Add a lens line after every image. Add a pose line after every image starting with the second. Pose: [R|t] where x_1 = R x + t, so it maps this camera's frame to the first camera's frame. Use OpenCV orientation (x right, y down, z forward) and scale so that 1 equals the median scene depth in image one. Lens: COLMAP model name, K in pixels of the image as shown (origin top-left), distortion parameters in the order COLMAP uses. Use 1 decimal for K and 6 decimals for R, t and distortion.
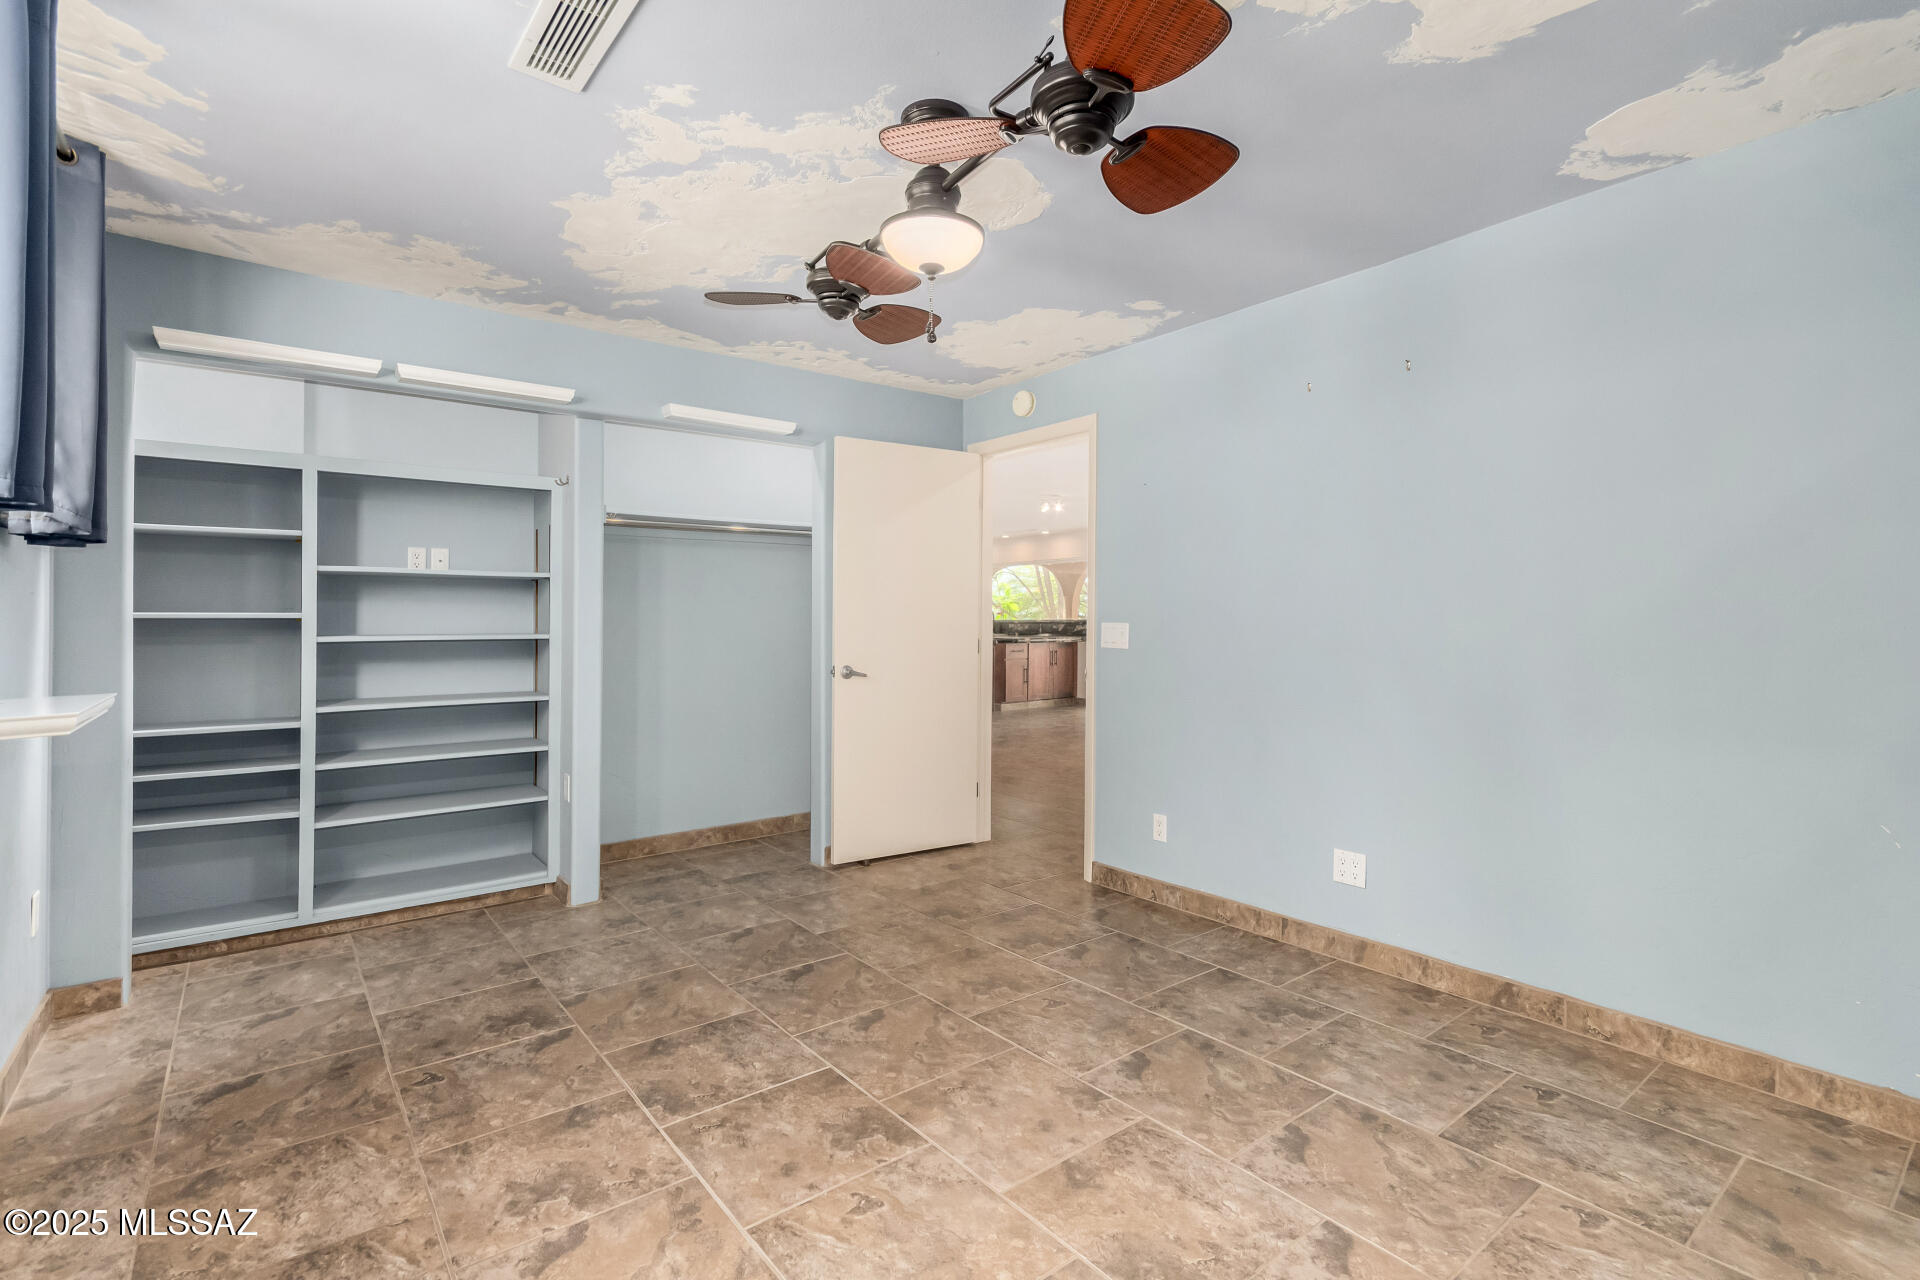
lens RADIAL K [[890.0, 0, 963.9], [0, 890.0, 611.4], [0, 0, 1]] dist [0.009098, -0.004670]
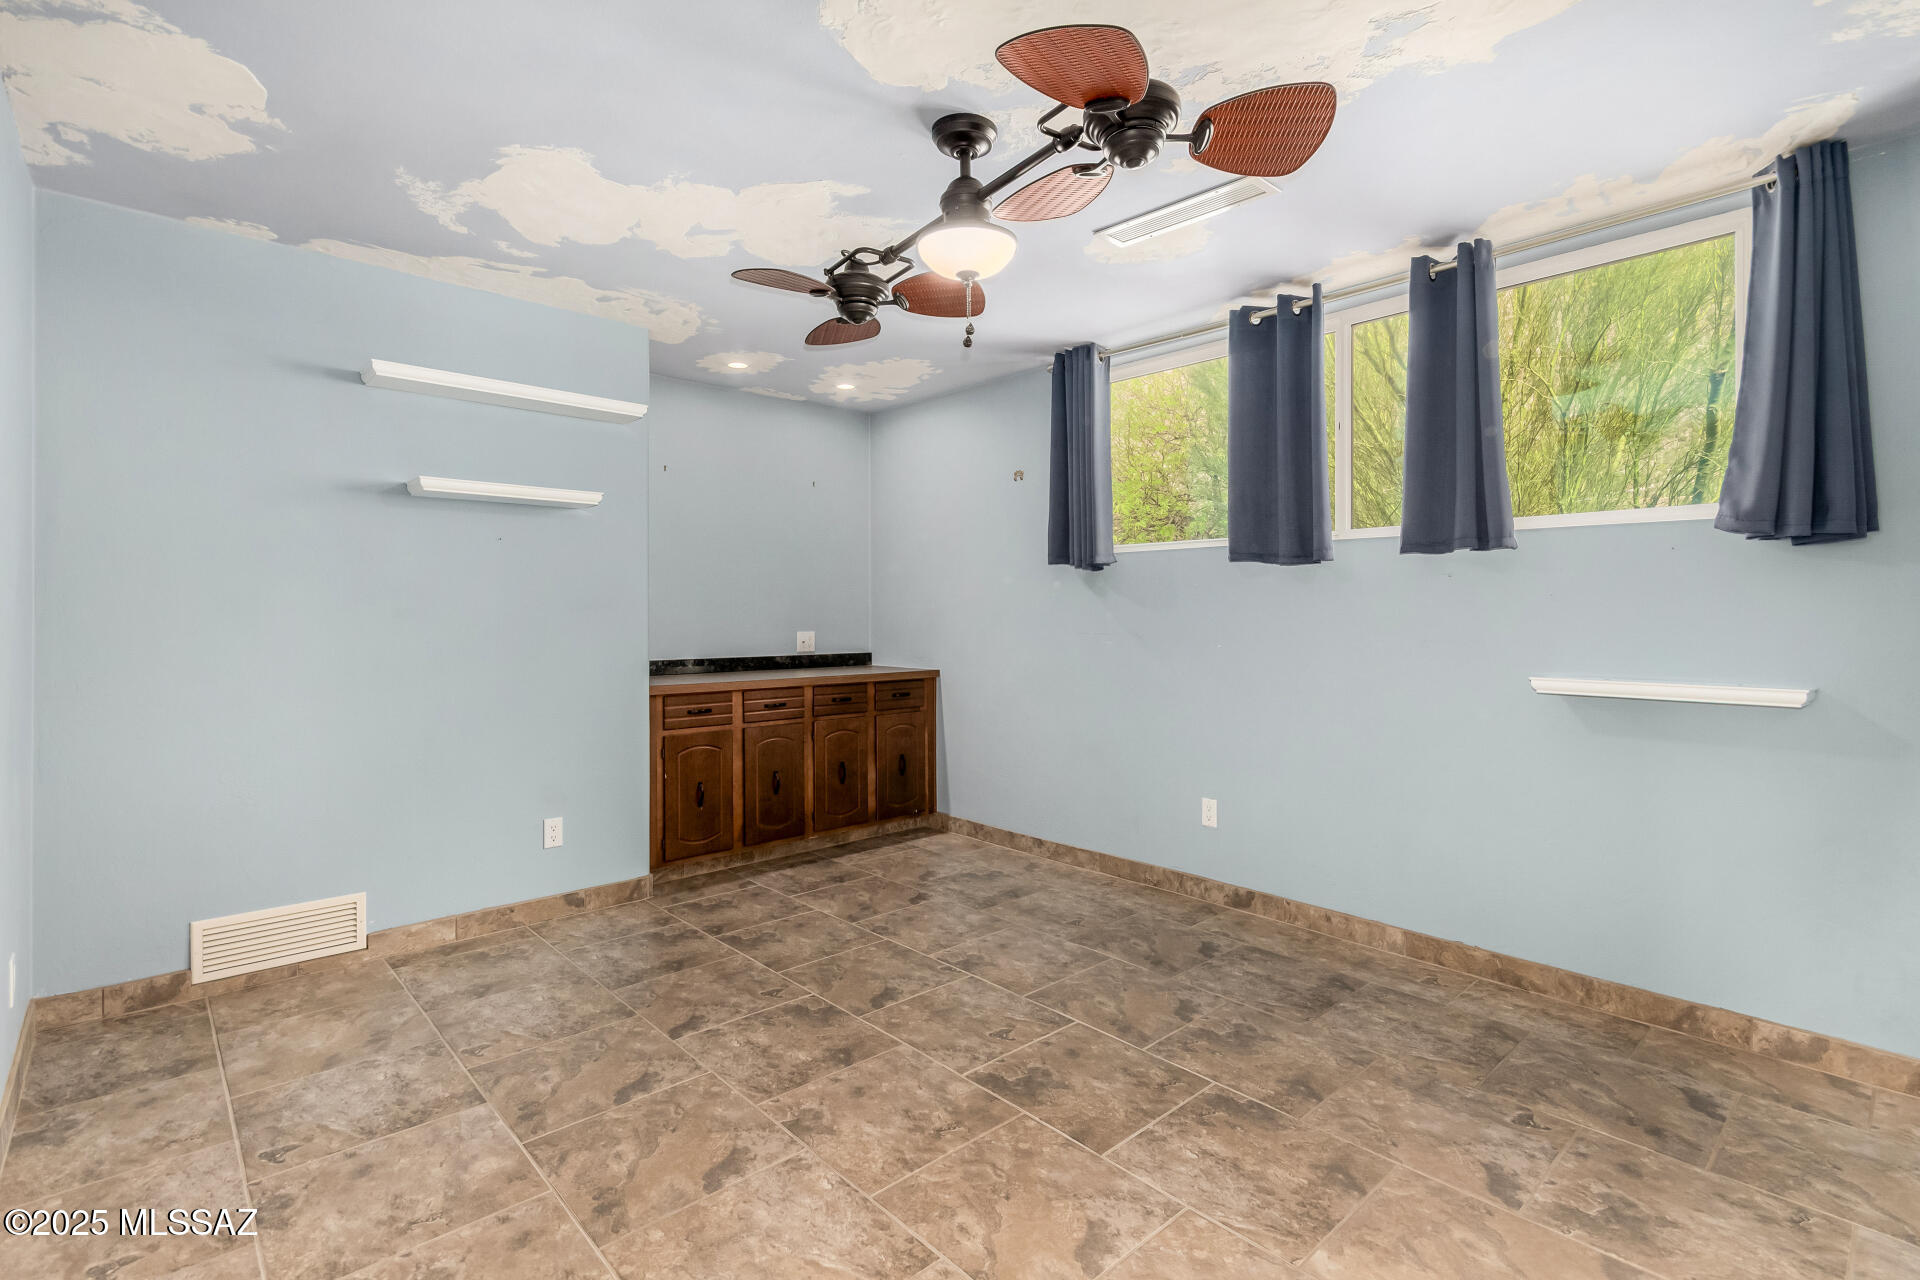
lens RADIAL K [[890.0, 0, 963.9], [0, 890.0, 611.4], [0, 0, 1]] dist [0.009098, -0.004670]
pose [[-0.997515, -0.000638, -0.070449, 0.040257], [0.000208, 0.999928, -0.012003, 0.017733], [0.070452, -0.011988, -0.997443, 2.024953]]
